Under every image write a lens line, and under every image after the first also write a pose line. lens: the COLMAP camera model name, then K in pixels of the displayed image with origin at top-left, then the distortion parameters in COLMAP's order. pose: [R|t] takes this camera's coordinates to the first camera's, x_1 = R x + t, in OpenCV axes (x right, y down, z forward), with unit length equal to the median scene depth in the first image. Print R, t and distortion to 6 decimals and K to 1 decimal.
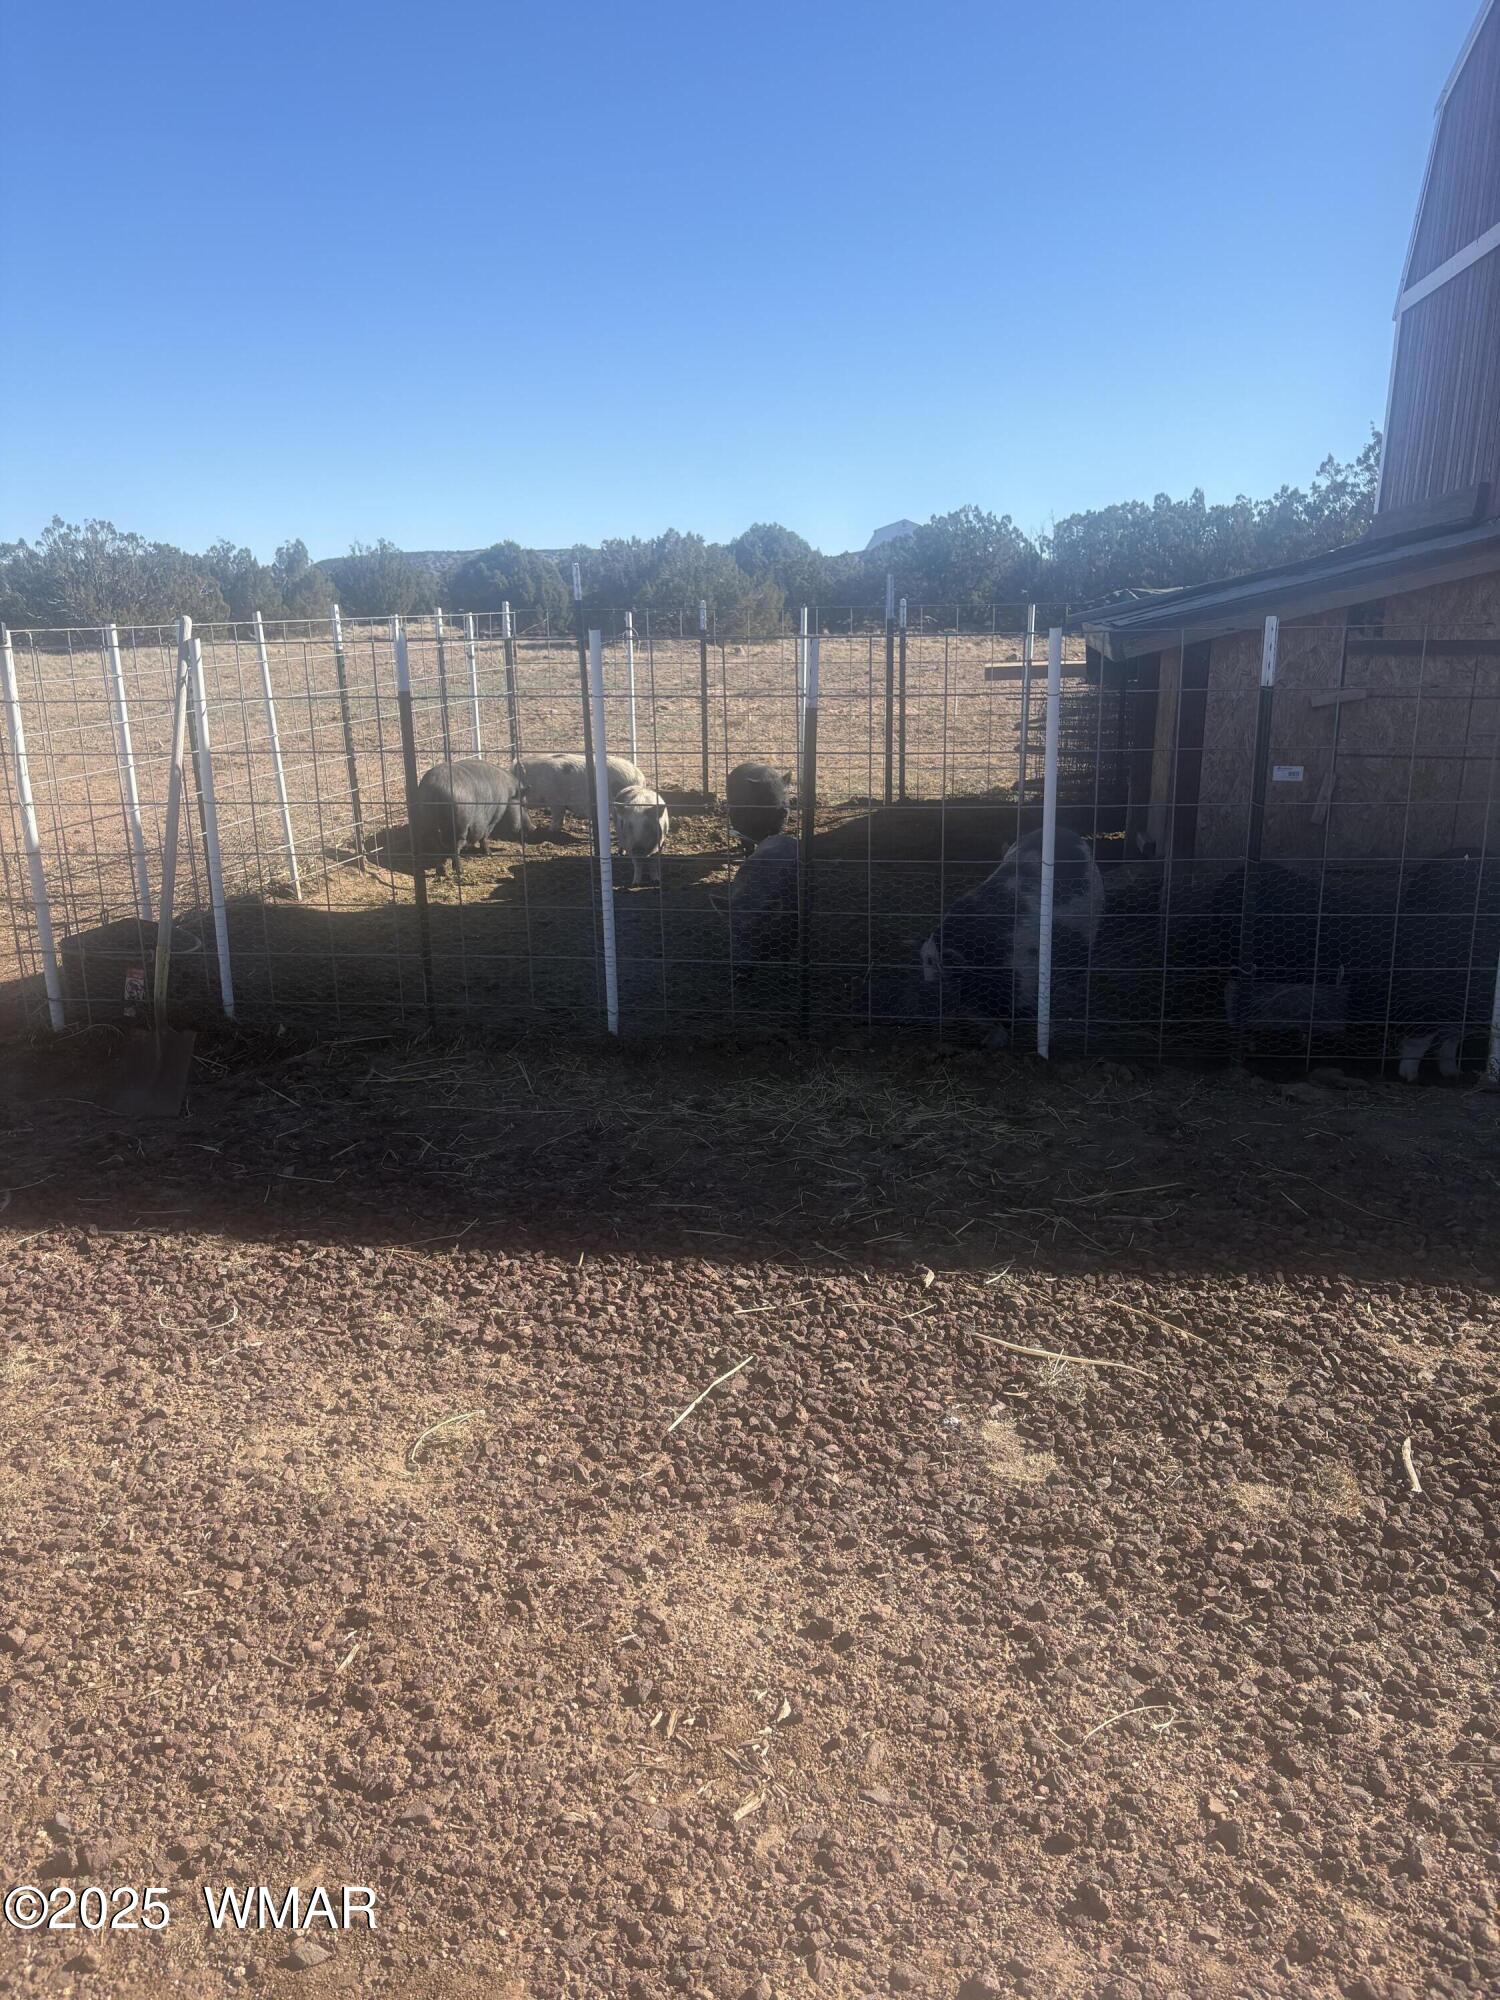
lens RADIAL K [[1516.0, 0, 748.0], [0, 1516.0, 998.3], [0, 0, 1]] dist [0.007504, 0.001265]
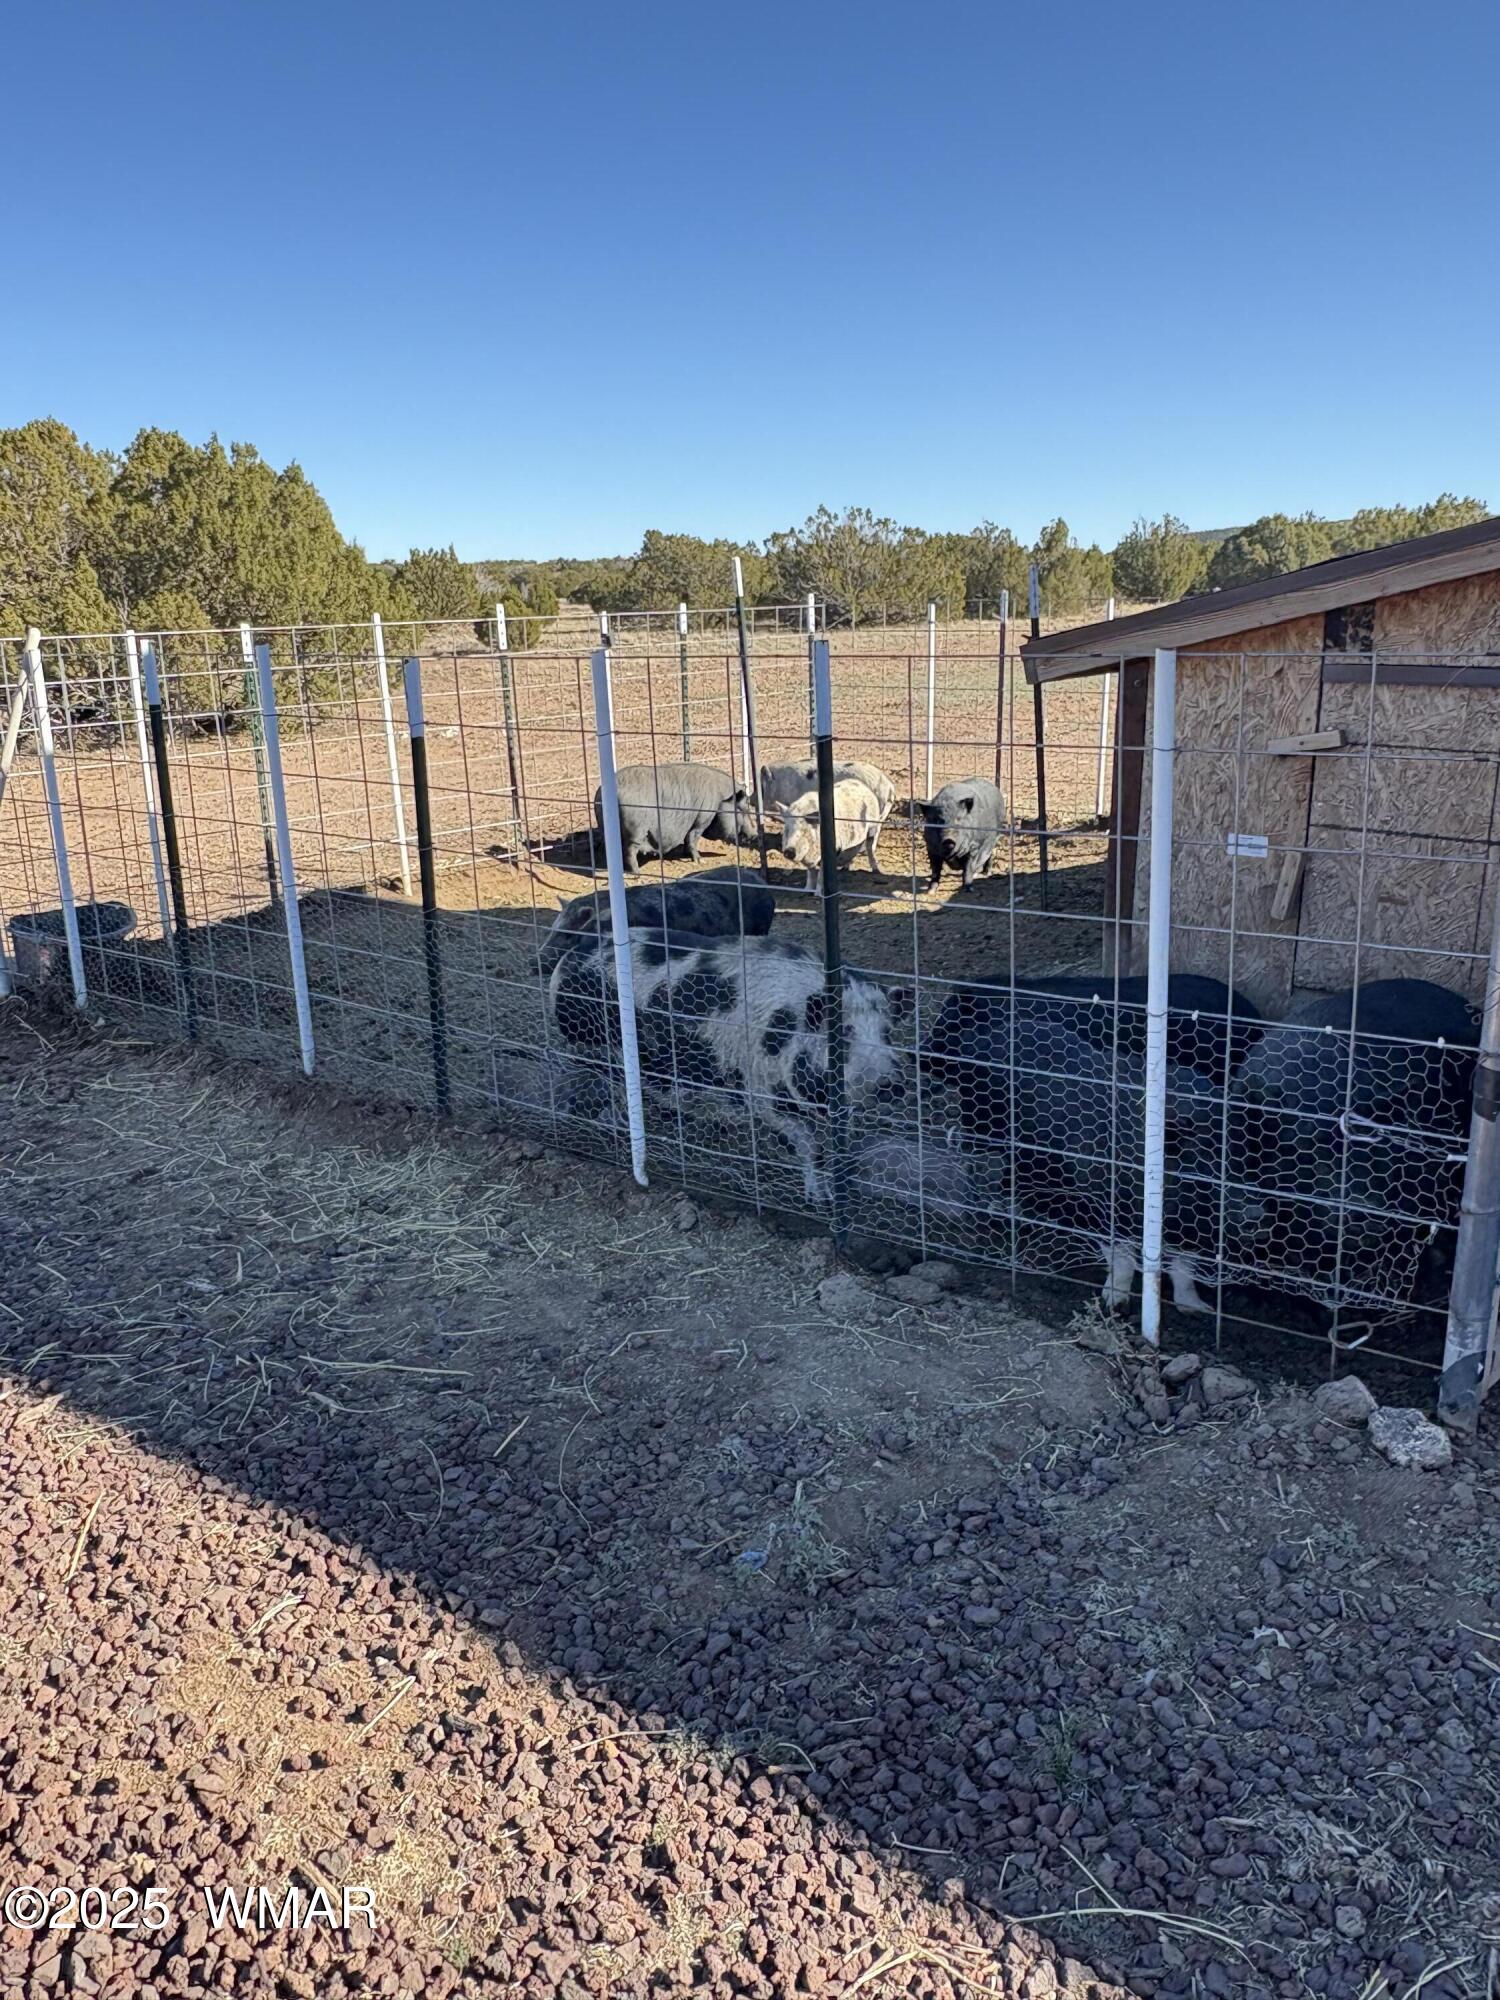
lens RADIAL K [[1516.0, 0, 751.2], [0, 1516.0, 1000.4], [0, 0, 1]] dist [0.007504, 0.001265]
pose [[0.868168, 0.120506, -0.481417, 0.371399], [-0.112441, 0.992607, 0.045694, -0.059581], [0.483365, 0.014461, 0.875300, 0.186707]]
